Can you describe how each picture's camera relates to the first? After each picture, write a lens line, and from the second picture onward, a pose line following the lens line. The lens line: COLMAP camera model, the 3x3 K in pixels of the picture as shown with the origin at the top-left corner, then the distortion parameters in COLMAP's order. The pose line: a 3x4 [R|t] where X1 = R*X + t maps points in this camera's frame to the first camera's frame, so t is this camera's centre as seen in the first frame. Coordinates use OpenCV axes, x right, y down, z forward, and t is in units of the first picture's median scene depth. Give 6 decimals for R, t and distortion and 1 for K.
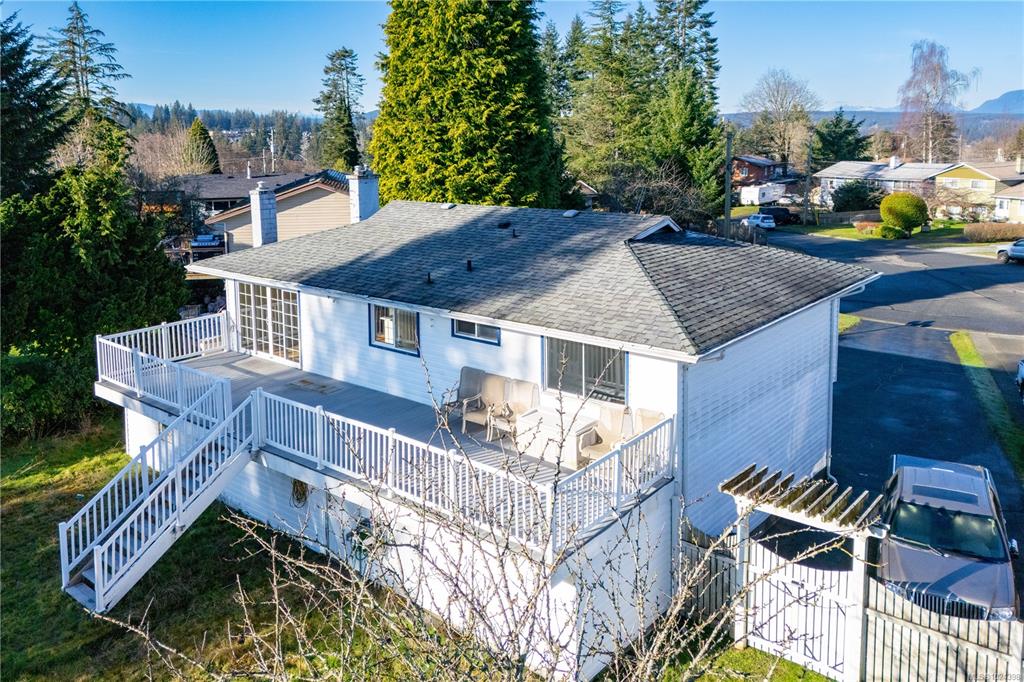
lens RADIAL K [[831.8, 0, 502.0], [0, 831.8, 257.8], [0, 0, 1]] dist [0.033259, 0.045225]
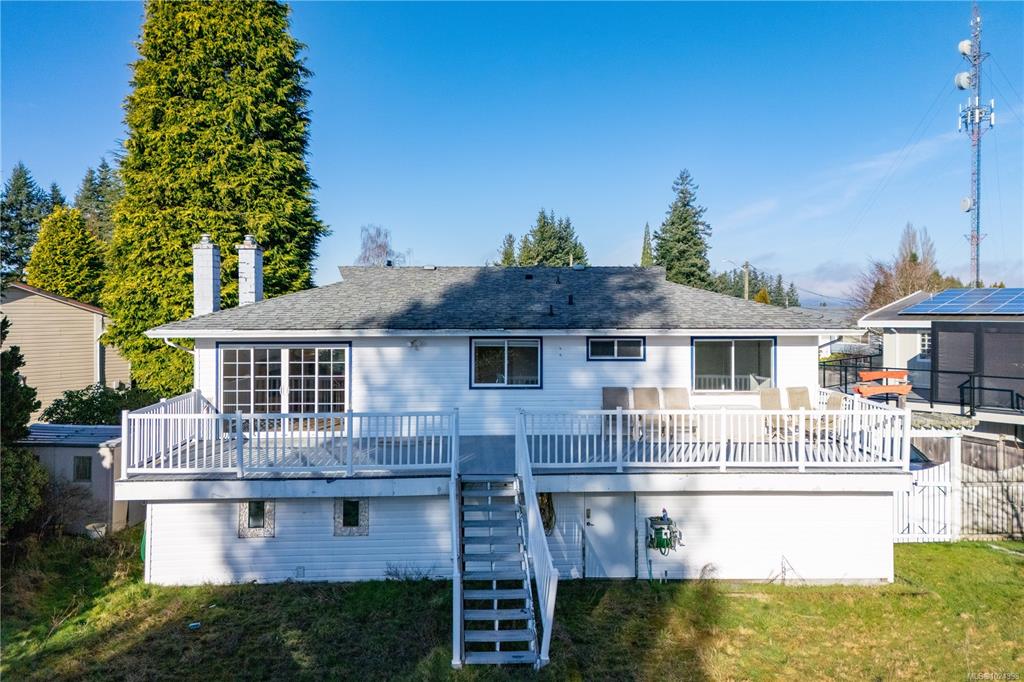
lens RADIAL K [[767.7, 0, 508.5], [0, 767.7, 324.6], [0, 0, 1]] dist [0.049577, -0.002292]
pose [[0.727436, 0.003414, 0.686167, -0.440162], [0.089776, 0.990918, -0.100105, 0.074737], [-0.680277, 0.134421, 0.720523, 0.191945]]
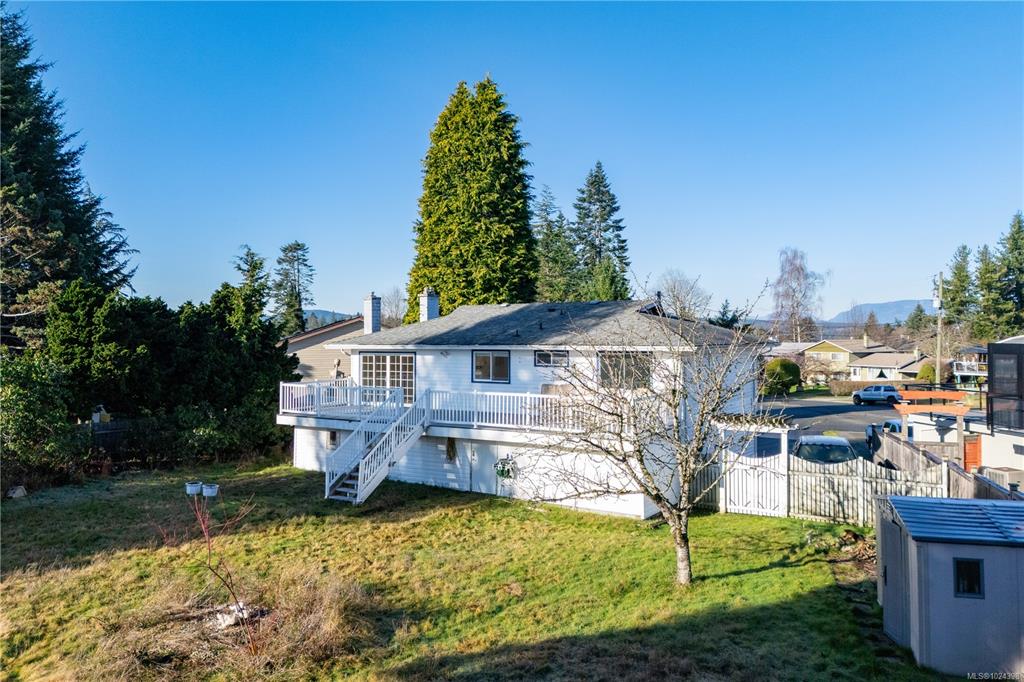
lens RADIAL K [[794.4, 0, 512.0], [0, 794.4, 341.0], [0, 0, 1]] dist [0.082803, -0.000110]
pose [[0.991943, 0.012597, 0.126058, -0.162557], [0.005487, 0.989837, -0.142098, 0.144350], [-0.126567, 0.141644, 0.981793, -0.286989]]
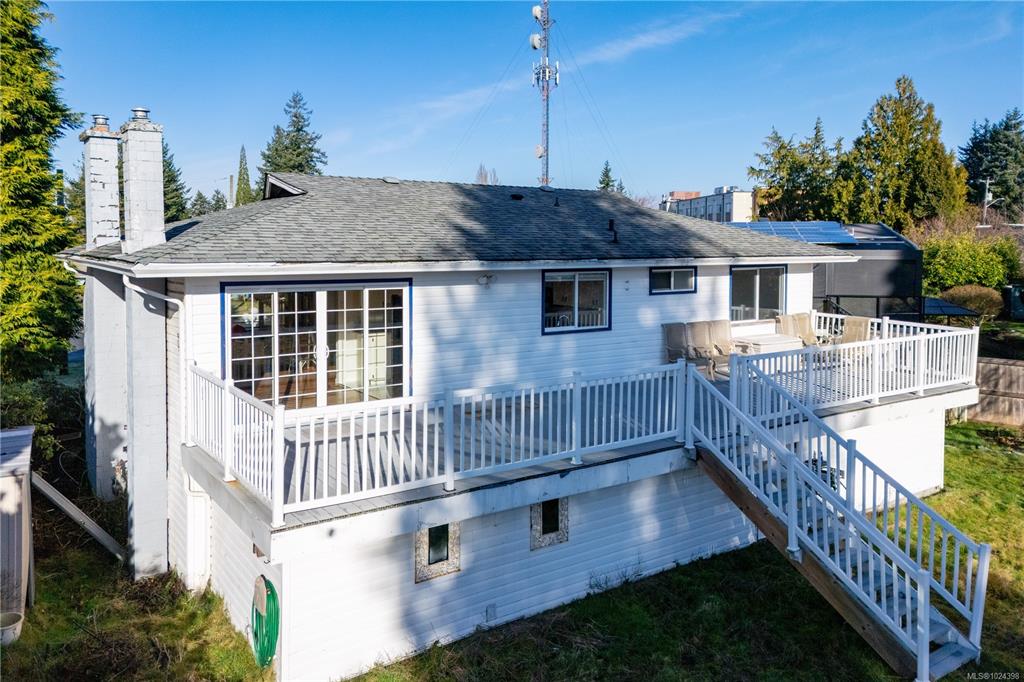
lens RADIAL K [[775.6, 0, 511.3], [0, 775.6, 288.6], [0, 0, 1]] dist [0.068471, -0.002828]
pose [[0.262101, -0.039197, 0.964244, -0.512879], [0.133746, 0.991008, 0.003930, 0.033863], [-0.955727, 0.127934, 0.264986, 0.498917]]
